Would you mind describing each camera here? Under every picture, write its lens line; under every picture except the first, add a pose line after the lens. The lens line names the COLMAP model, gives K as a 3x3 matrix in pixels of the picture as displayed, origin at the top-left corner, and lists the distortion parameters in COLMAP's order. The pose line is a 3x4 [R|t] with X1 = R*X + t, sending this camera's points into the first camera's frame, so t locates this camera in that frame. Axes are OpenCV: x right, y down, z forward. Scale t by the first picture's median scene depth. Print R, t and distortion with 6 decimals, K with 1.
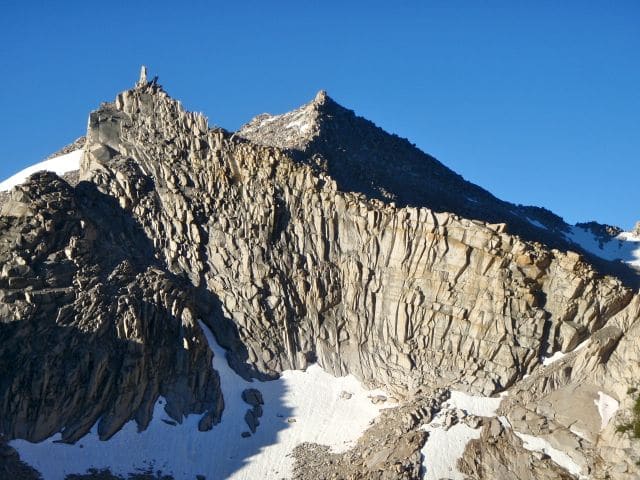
lens RADIAL K [[1248.9, 0, 324.7], [0, 1248.9, 234.0], [0, 0, 1]] dist [0.080250, 0.000000]
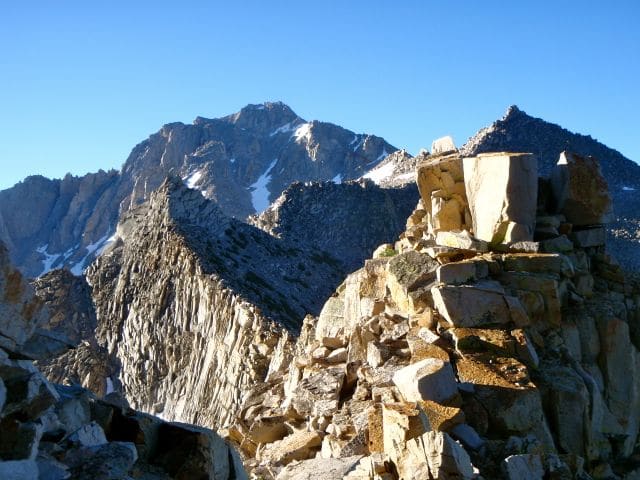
lens RADIAL K [[963.5, 0, 330.7], [0, 963.5, 224.5], [0, 0, 1]] dist [0.009563, 0.000000]
pose [[0.830998, -0.079589, -0.550553, 0.721221], [0.118454, 0.992330, 0.035340, -0.111870], [0.543518, -0.094583, 0.834052, 0.252612]]
